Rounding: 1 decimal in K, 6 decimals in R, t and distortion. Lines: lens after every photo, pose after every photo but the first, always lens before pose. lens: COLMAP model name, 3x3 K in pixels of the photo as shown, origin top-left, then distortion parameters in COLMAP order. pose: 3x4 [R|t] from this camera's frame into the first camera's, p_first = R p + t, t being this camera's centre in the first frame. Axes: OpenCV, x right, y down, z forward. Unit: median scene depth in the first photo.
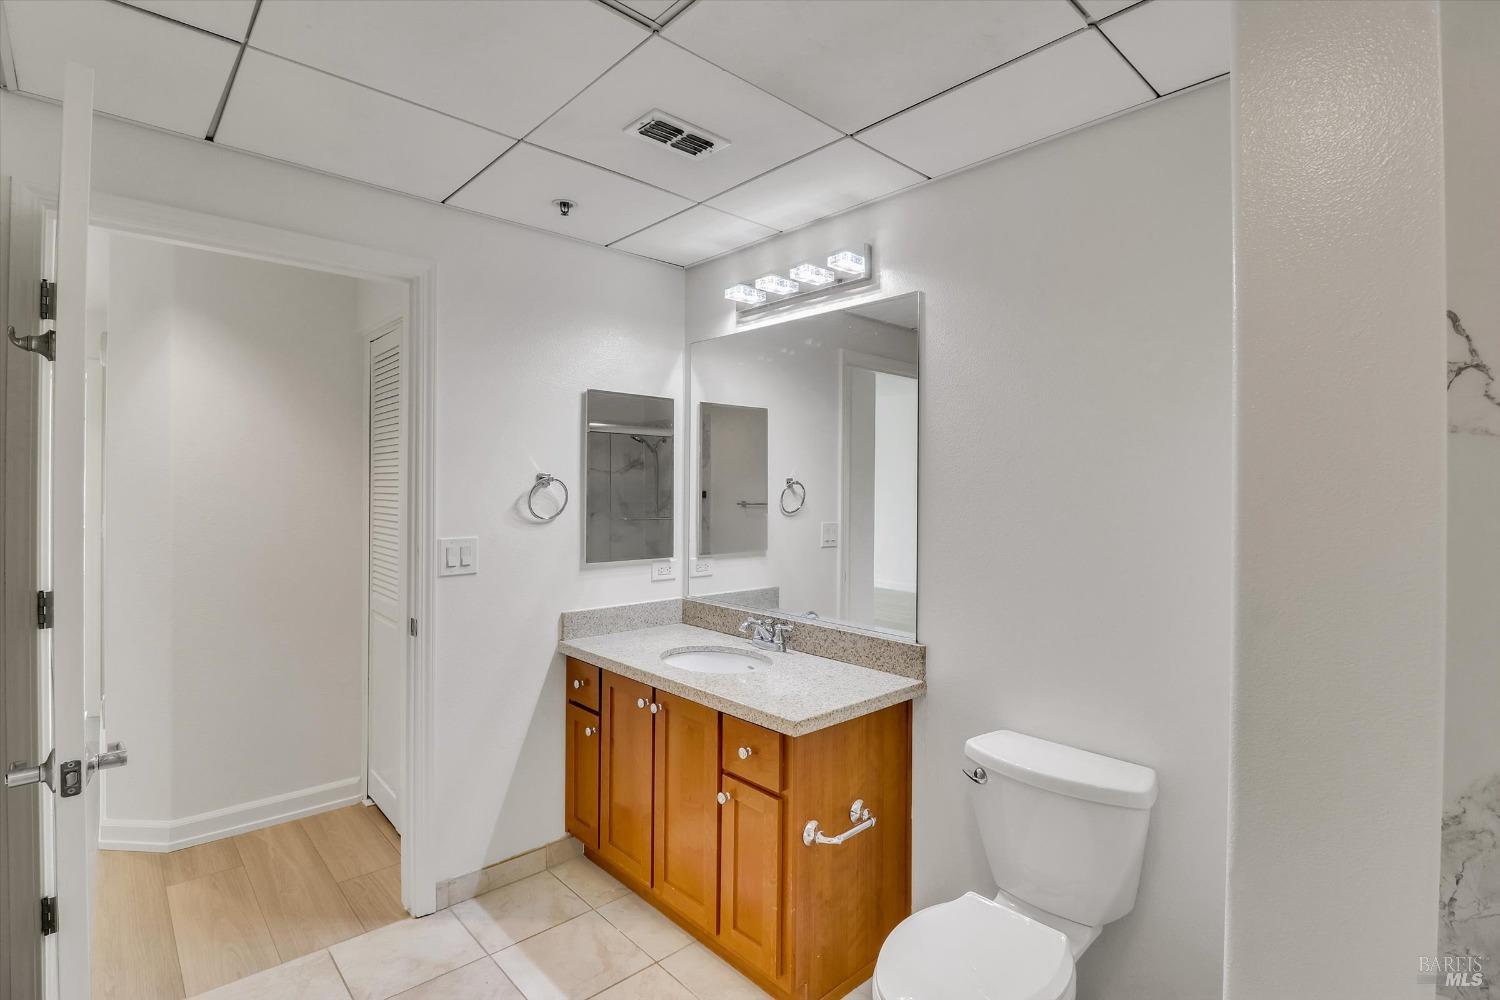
lens RADIAL K [[700.5, 0, 739.8], [0, 700.5, 485.0], [0, 0, 1]] dist [0.000246, -0.011721]
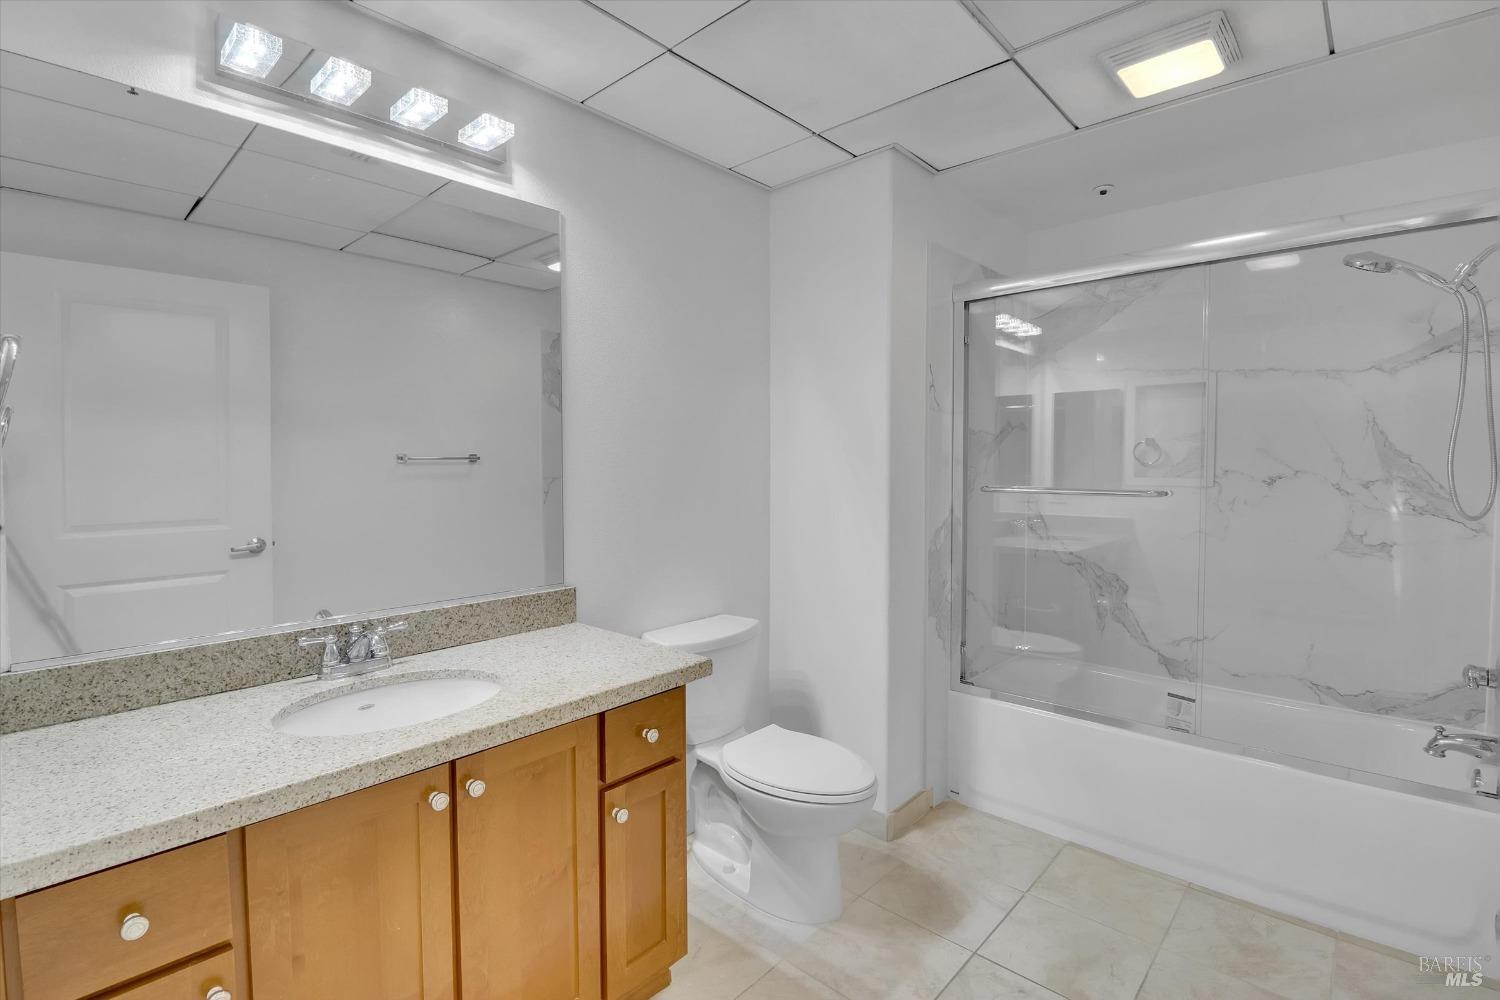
lens RADIAL K [[700.5, 0, 739.8], [0, 700.5, 485.0], [0, 0, 1]] dist [0.000246, -0.011721]
pose [[-0.082107, -0.046761, 0.995526, -0.682028], [-0.005165, 0.998905, 0.046494, 0.039987], [-0.996610, -0.001324, -0.082258, 0.806864]]
